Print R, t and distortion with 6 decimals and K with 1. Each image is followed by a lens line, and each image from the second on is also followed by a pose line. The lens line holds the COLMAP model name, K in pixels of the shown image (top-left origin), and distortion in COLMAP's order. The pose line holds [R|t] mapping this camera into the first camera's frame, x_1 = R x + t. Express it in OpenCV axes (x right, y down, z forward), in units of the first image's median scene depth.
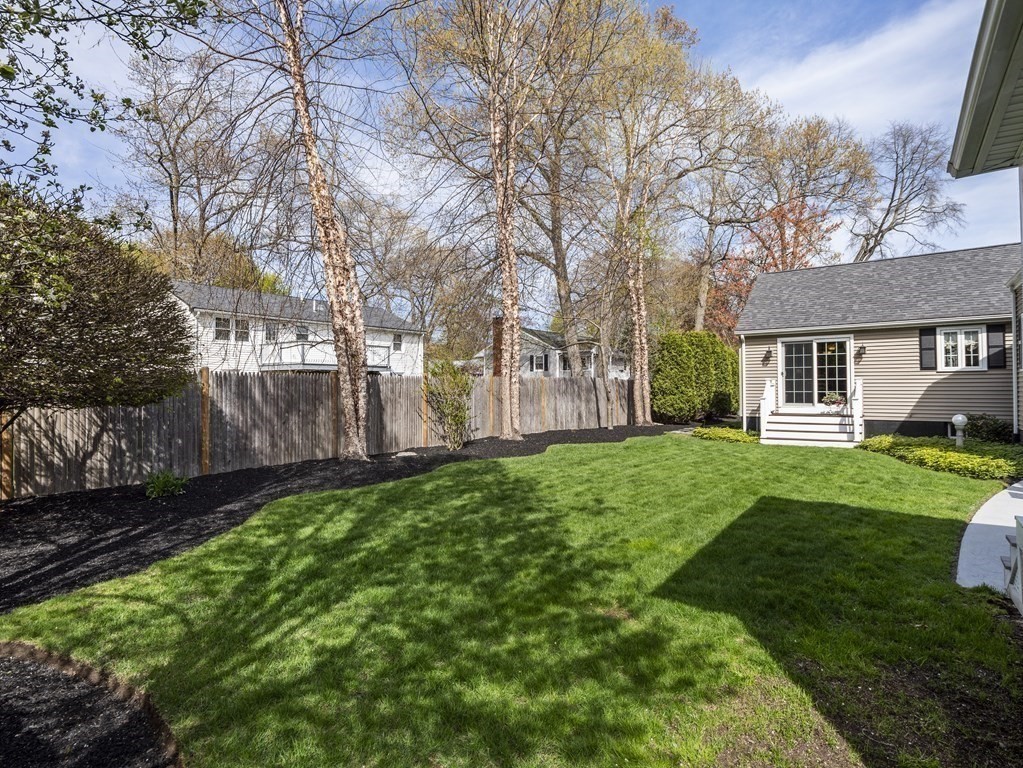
lens RADIAL K [[537.2, 0, 508.5], [0, 537.2, 377.0], [0, 0, 1]] dist [-0.002338, -0.001224]
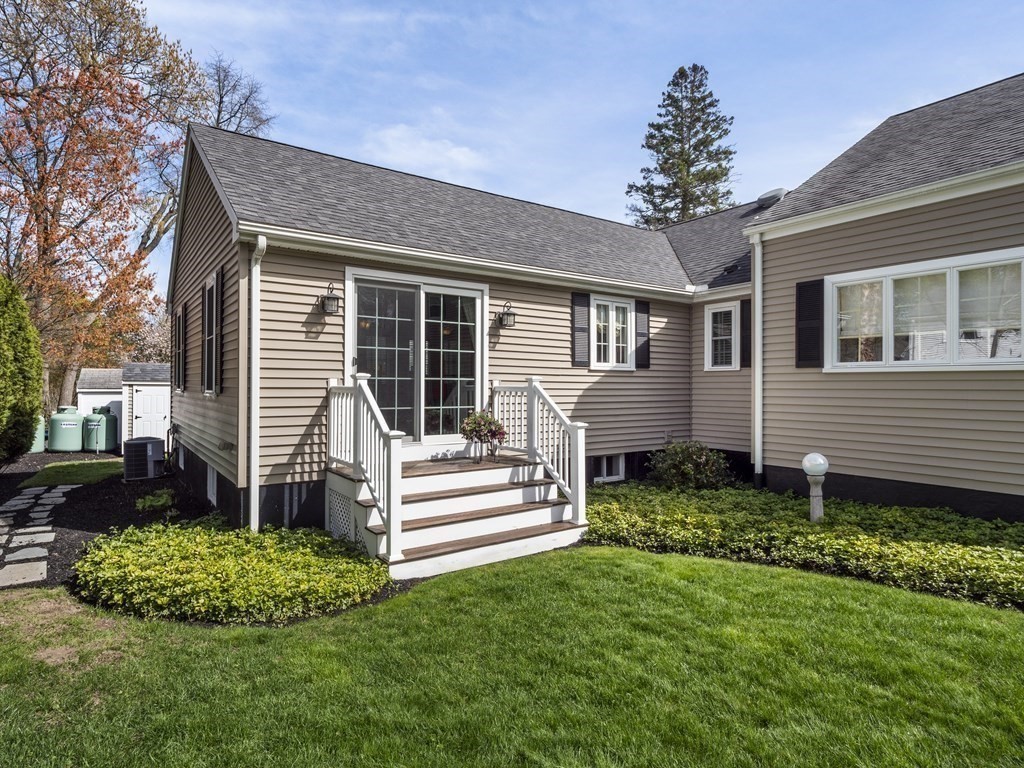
lens RADIAL K [[578.6, 0, 524.3], [0, 578.6, 379.9], [0, 0, 1]] dist [0.015396, -0.000214]
pose [[0.312357, 0.020090, 0.949752, 0.180102], [-0.020870, 0.999680, -0.014282, 0.011063], [-0.949736, -0.015360, 0.312676, 0.858081]]
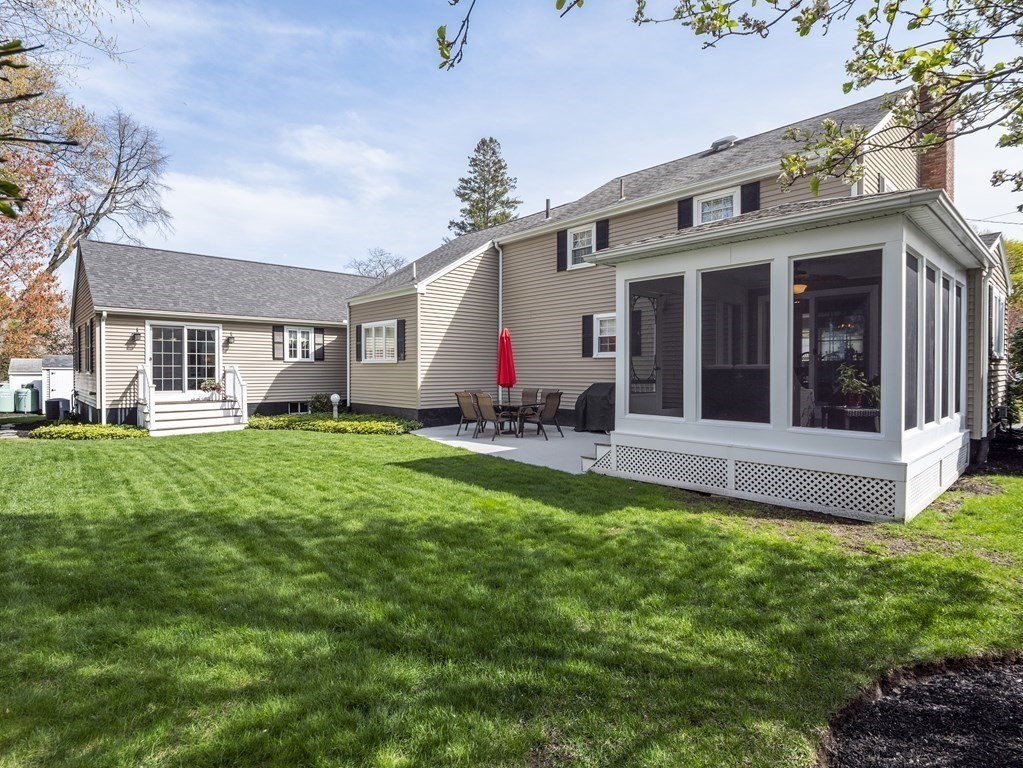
lens RADIAL K [[528.1, 0, 510.1], [0, 528.1, 374.0], [0, 0, 1]] dist [-0.003614, -0.000922]
pose [[0.185843, 0.002765, 0.982576, -0.298426], [-0.017347, 0.999849, 0.000467, 0.009062], [-0.982426, -0.017132, 0.185863, 0.254773]]
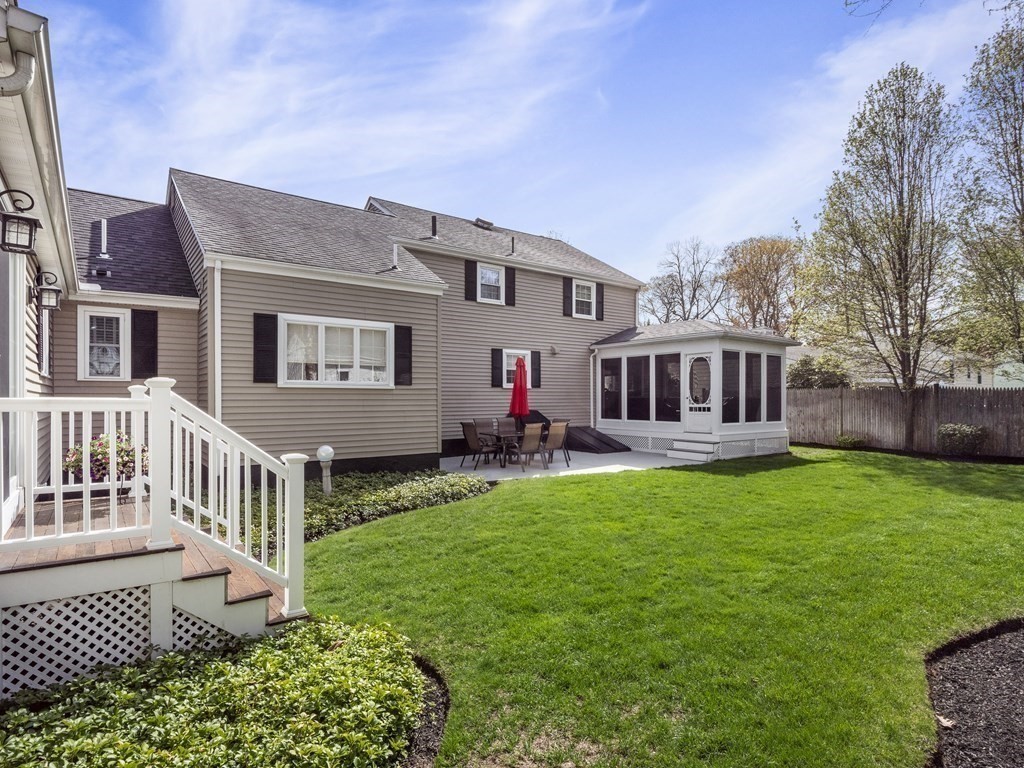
lens RADIAL K [[533.4, 0, 509.6], [0, 533.4, 397.6], [0, 0, 1]] dist [-0.002245, -0.000315]
pose [[-0.954884, 0.010414, 0.296798, 0.311867], [0.005495, 0.999833, -0.017405, 0.015676], [-0.296930, -0.014989, -0.954782, 1.261579]]
